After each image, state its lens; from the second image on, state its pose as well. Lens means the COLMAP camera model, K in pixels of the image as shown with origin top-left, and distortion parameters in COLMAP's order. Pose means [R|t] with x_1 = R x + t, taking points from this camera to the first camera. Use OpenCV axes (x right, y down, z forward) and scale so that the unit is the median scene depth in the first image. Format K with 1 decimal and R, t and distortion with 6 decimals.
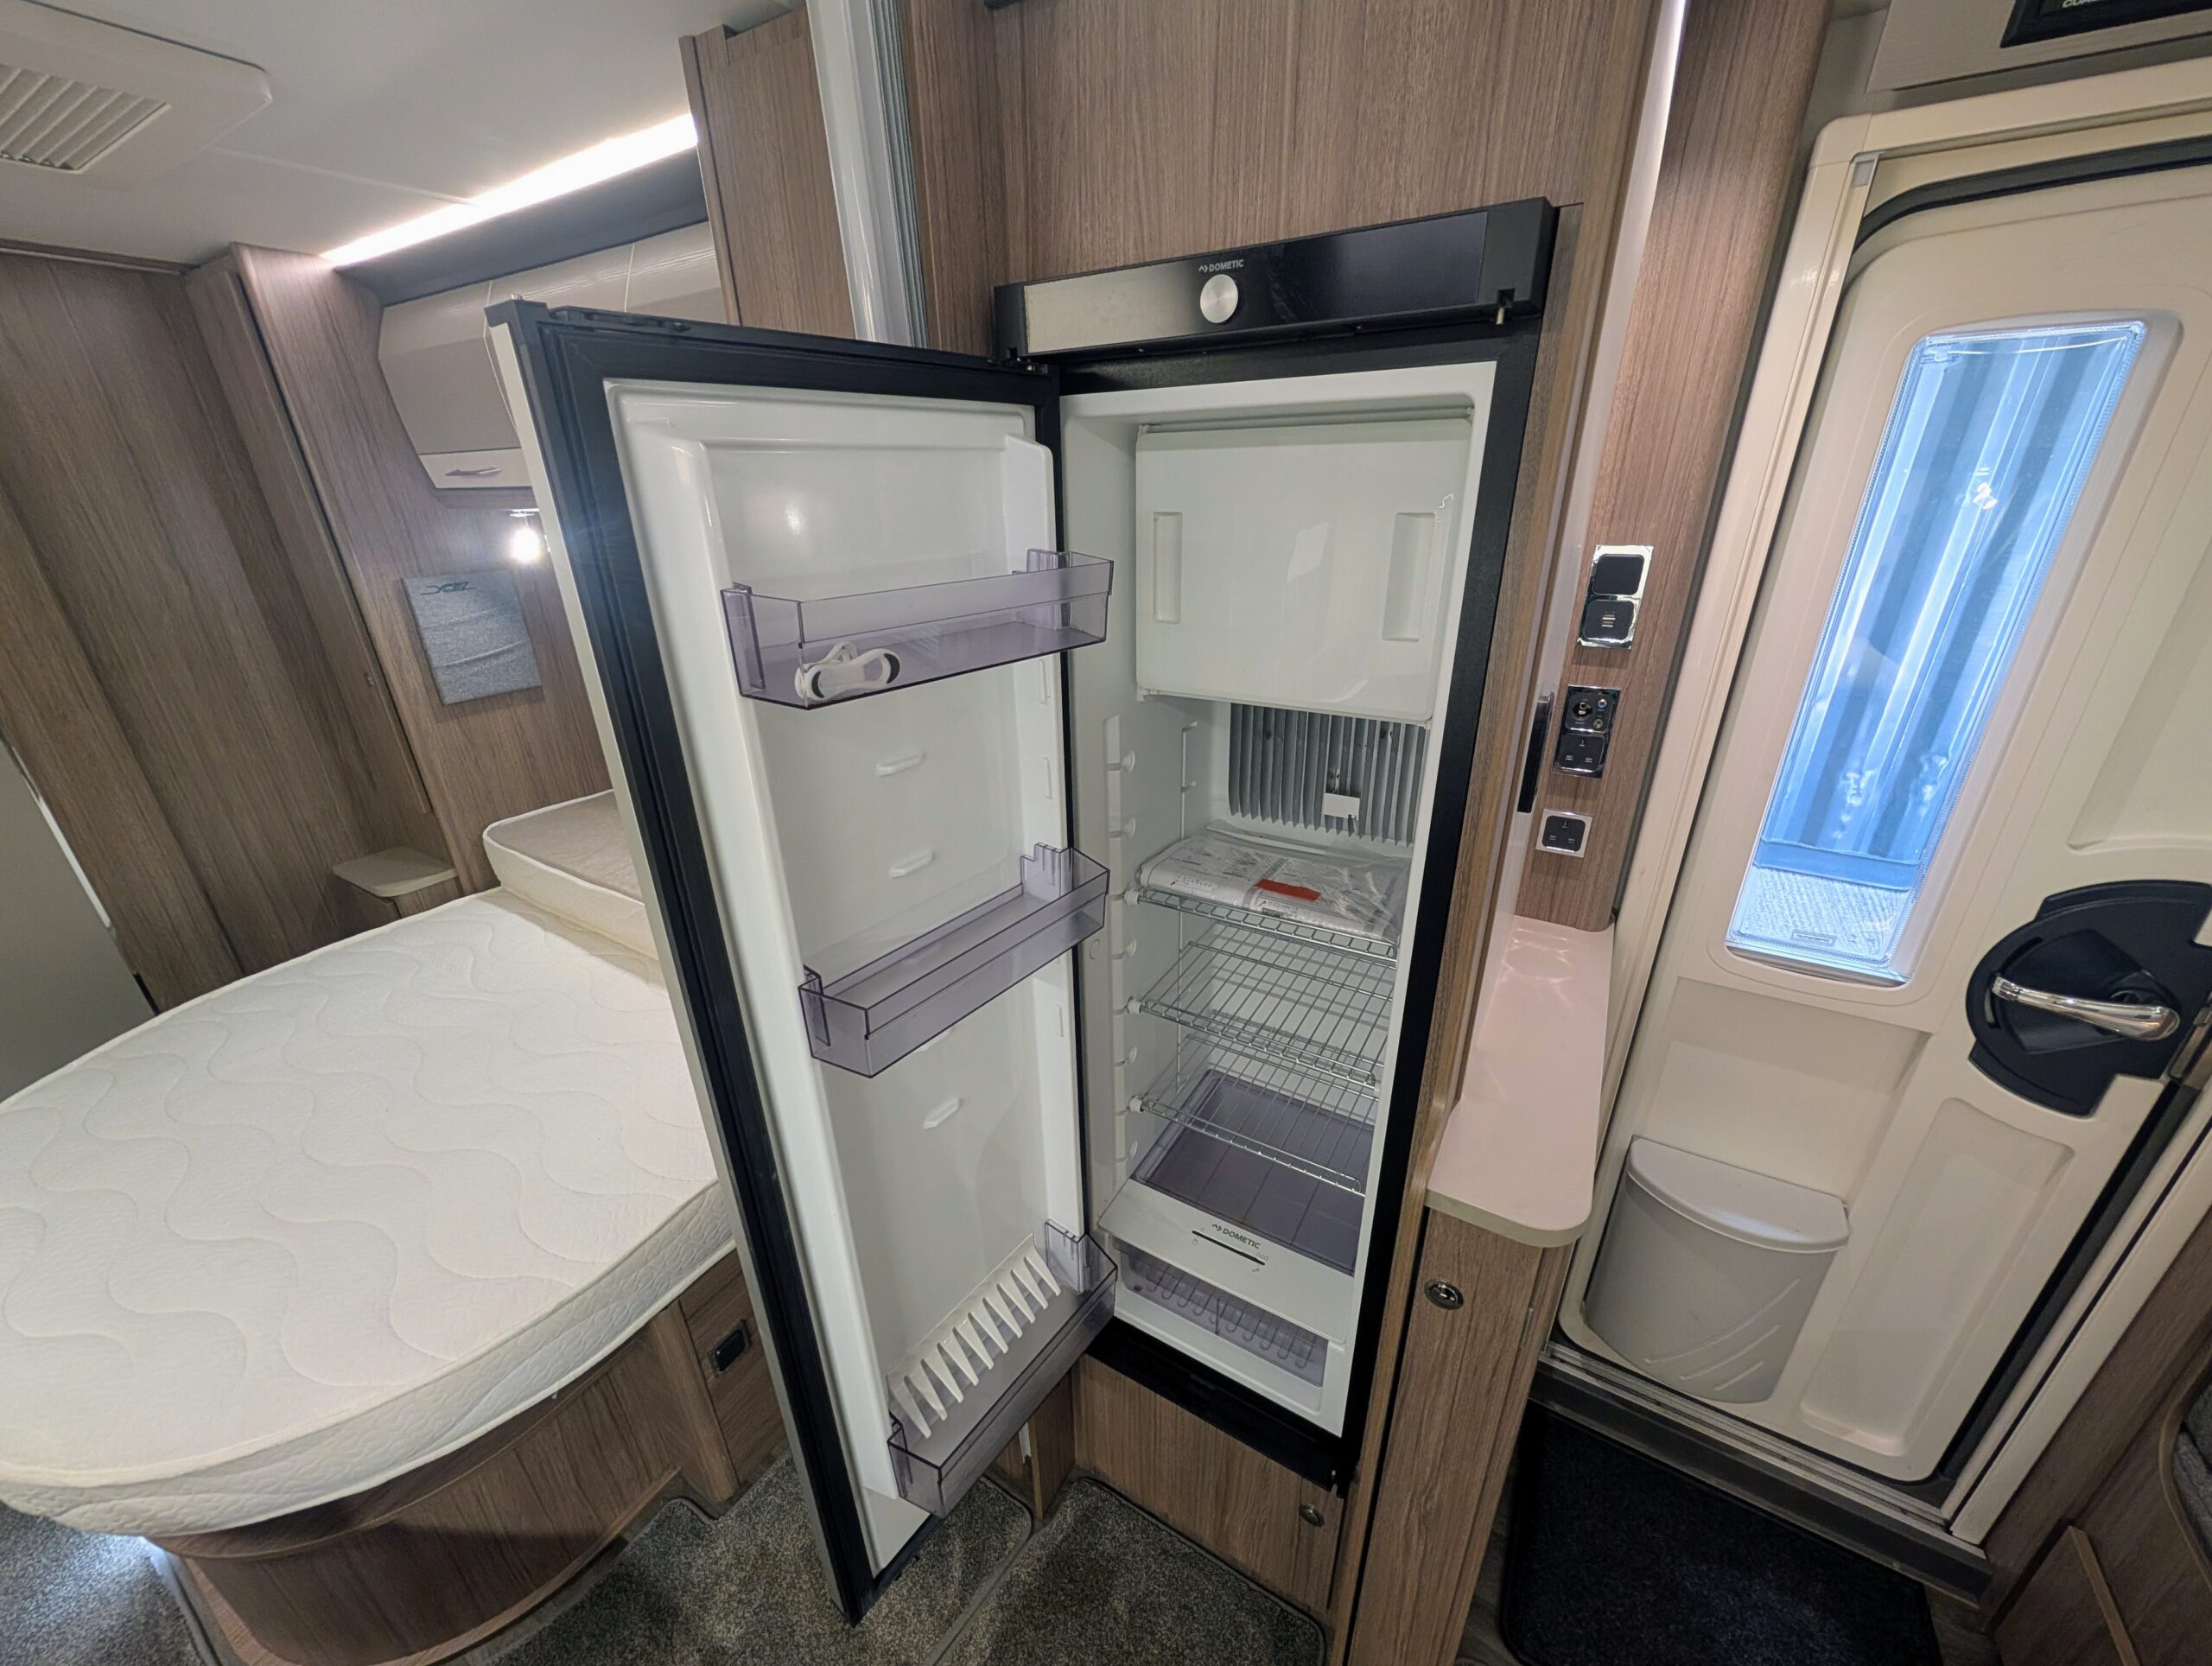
lens RADIAL K [[838.9, 0, 1104.6], [0, 838.9, 832.5], [0, 0, 1]] dist [0.001244, 0.000423]
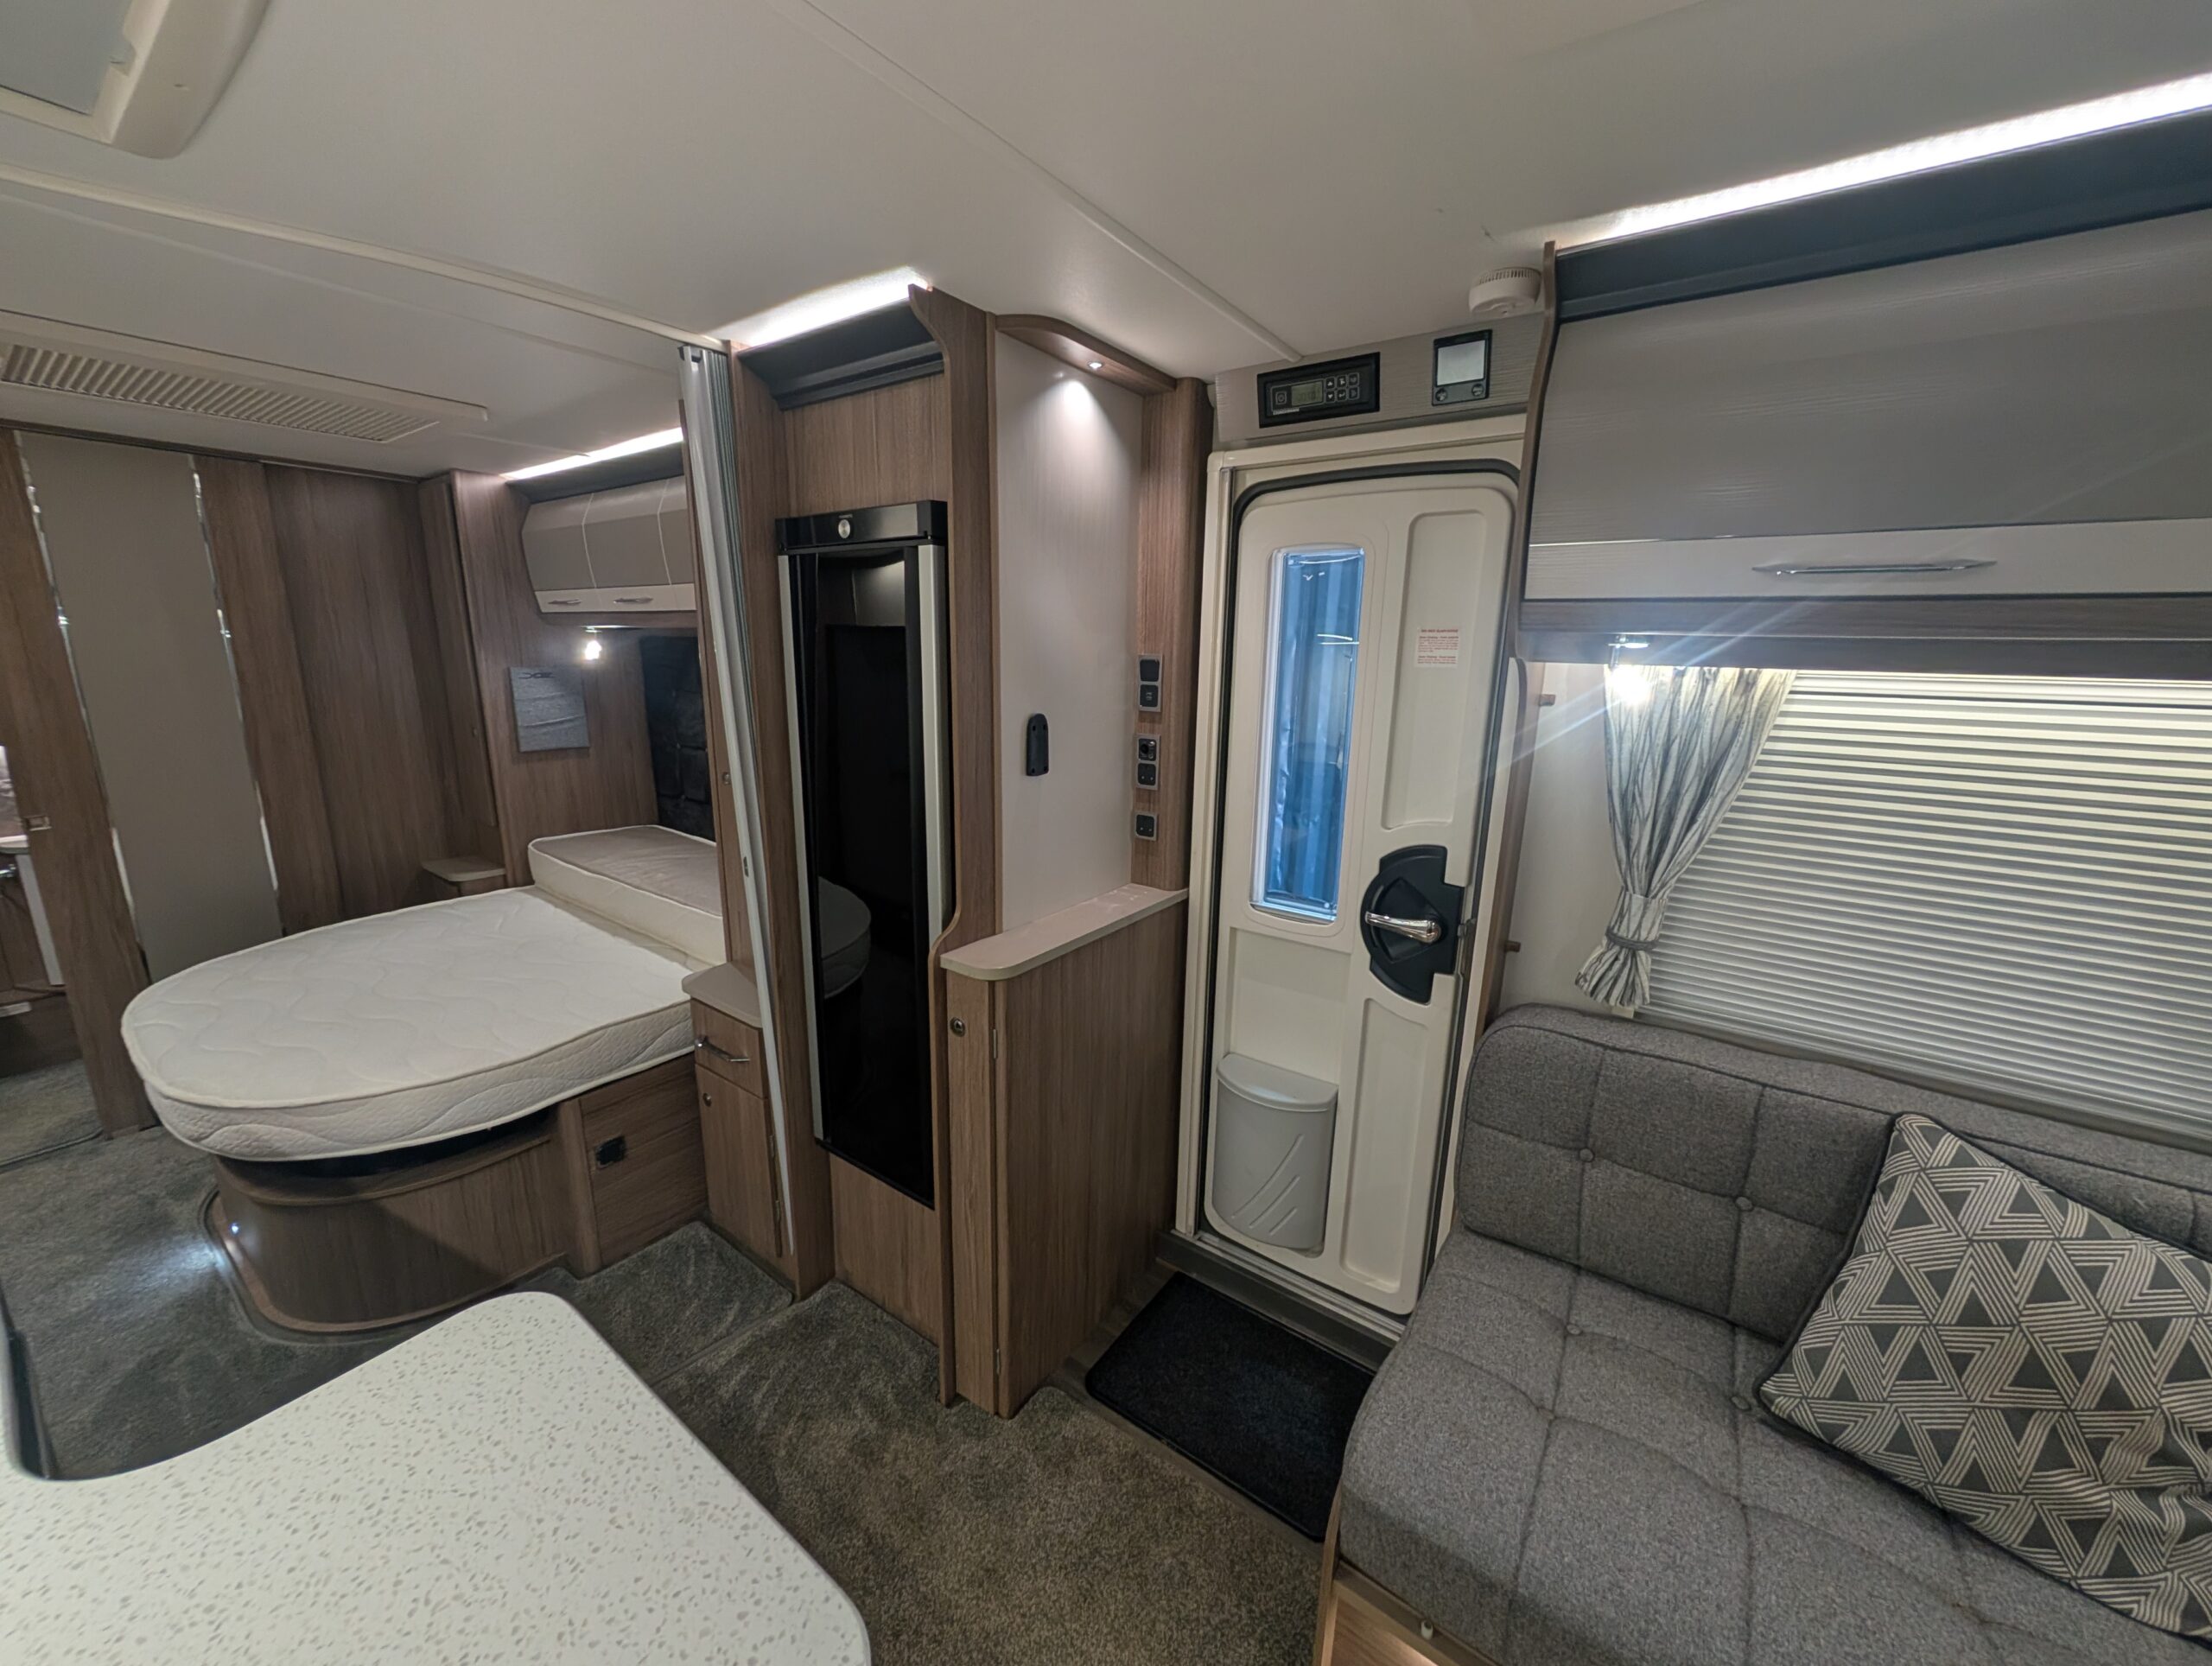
lens RADIAL K [[838.9, 0, 1104.6], [0, 838.9, 832.5], [0, 0, 1]] dist [0.001244, 0.000423]
pose [[0.995949, 0.056388, -0.070049, 0.391282], [-0.068342, 0.980910, -0.182058, 0.212001], [0.058446, 0.186108, 0.980790, -0.402223]]
